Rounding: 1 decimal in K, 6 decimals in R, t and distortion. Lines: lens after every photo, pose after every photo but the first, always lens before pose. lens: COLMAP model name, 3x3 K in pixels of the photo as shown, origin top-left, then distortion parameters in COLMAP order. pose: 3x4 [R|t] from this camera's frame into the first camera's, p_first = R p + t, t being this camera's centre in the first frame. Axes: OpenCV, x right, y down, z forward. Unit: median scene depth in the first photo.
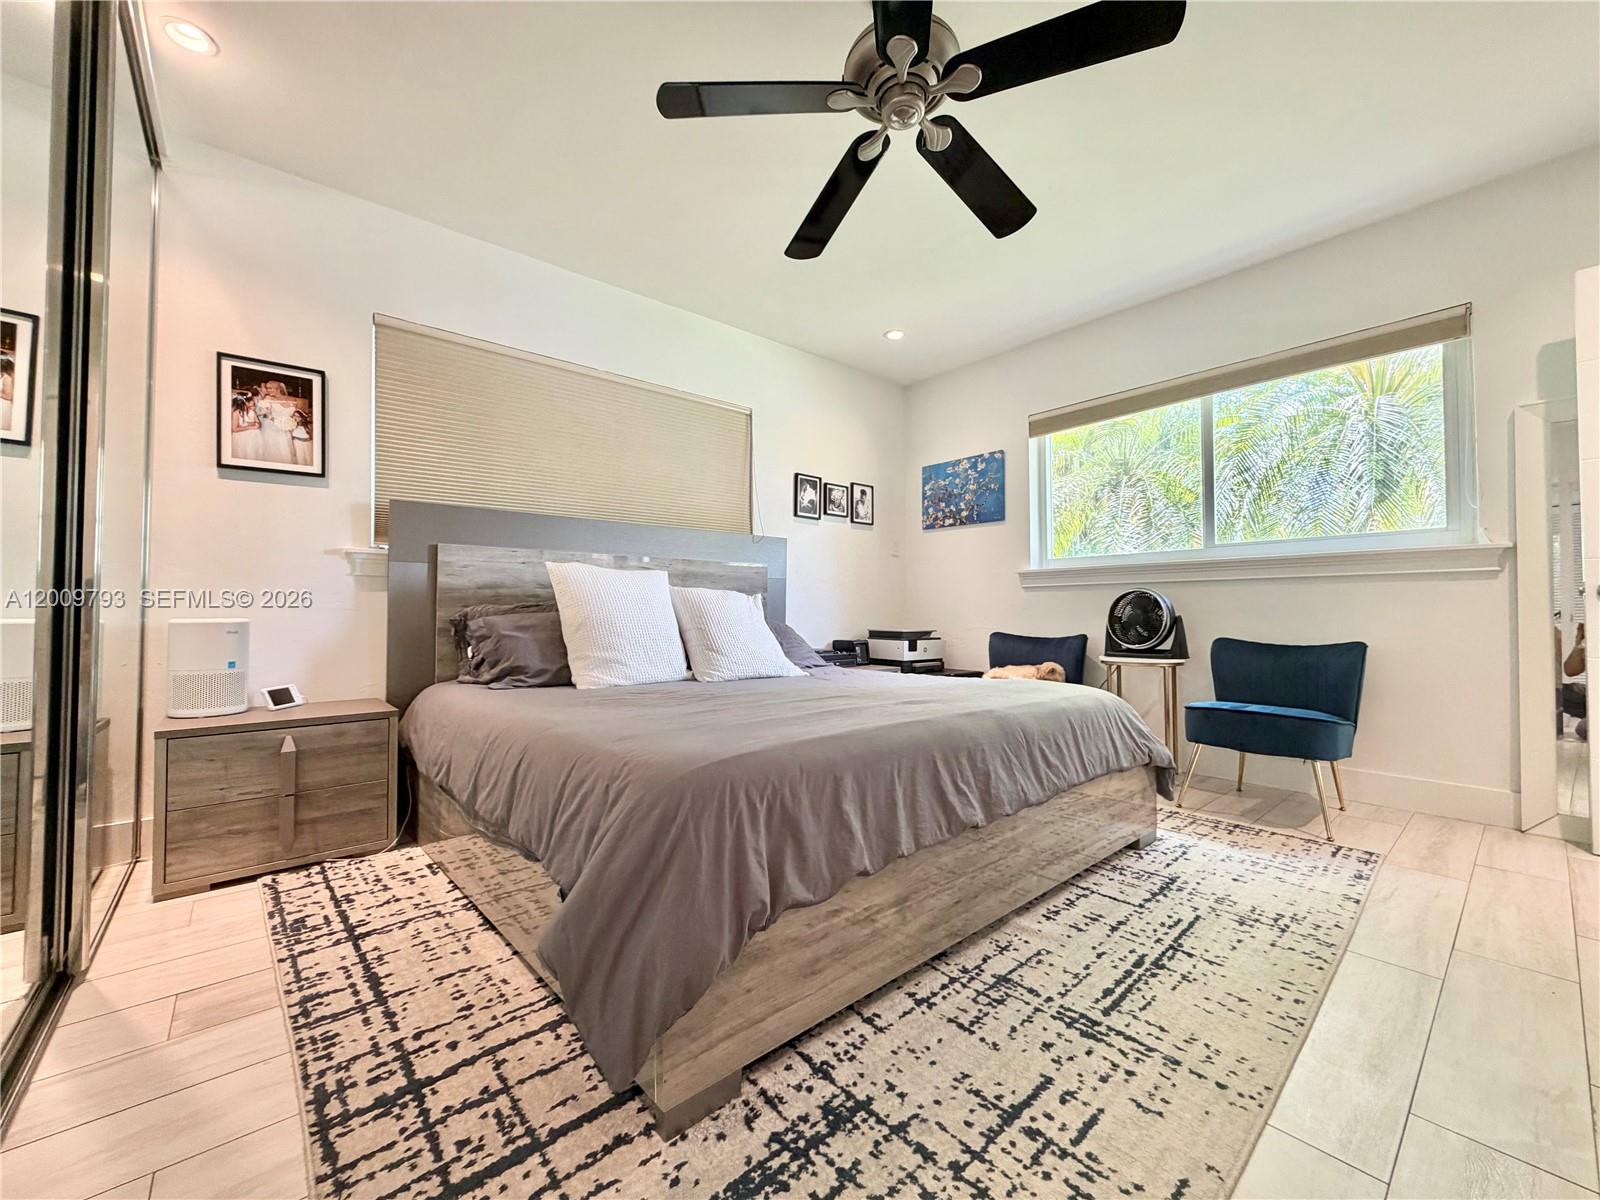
lens RADIAL K [[644.6, 0, 800.8], [0, 644.6, 599.1], [0, 0, 1]] dist [0.001164, -0.000143]
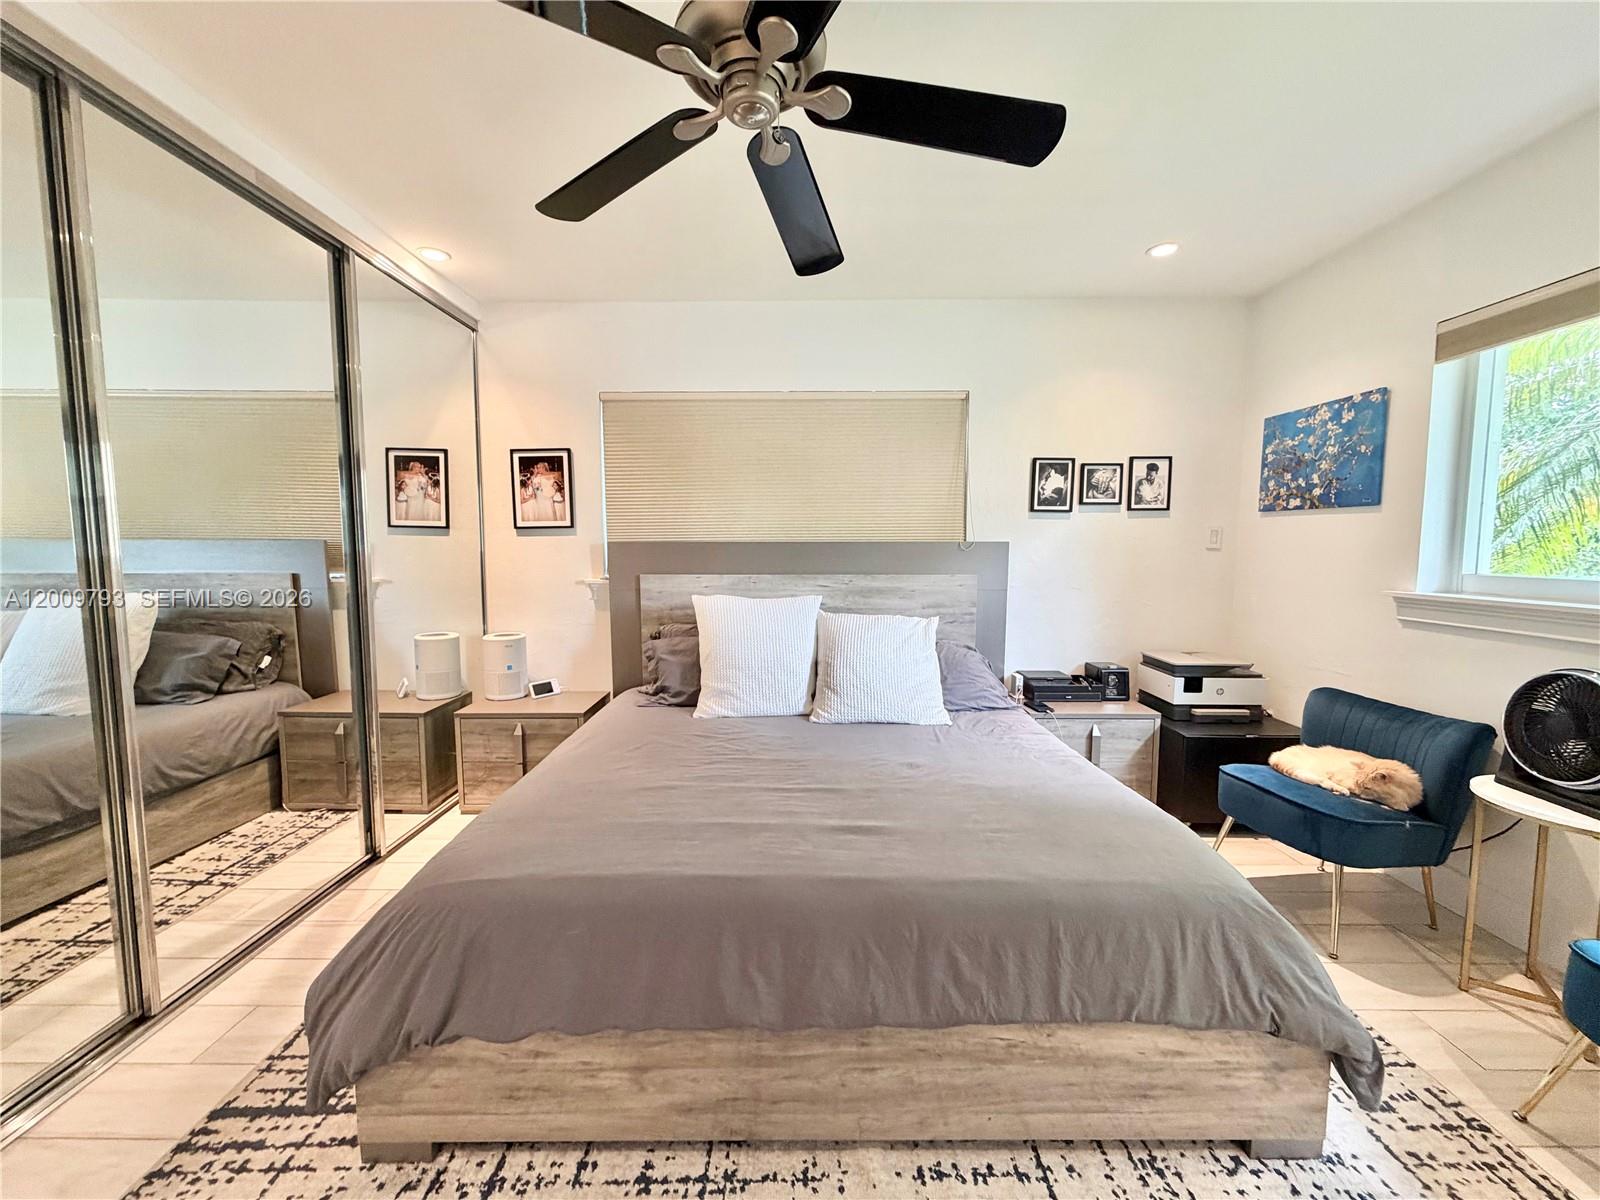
lens RADIAL K [[644.6, 0, 795.2], [0, 644.6, 598.5], [0, 0, 1]] dist [0.001164, -0.000143]
pose [[0.751937, 0.058909, -0.656598, 0.313260], [0.013833, 0.994370, 0.105054, -0.108842], [0.659090, -0.088077, 0.746889, 0.173919]]
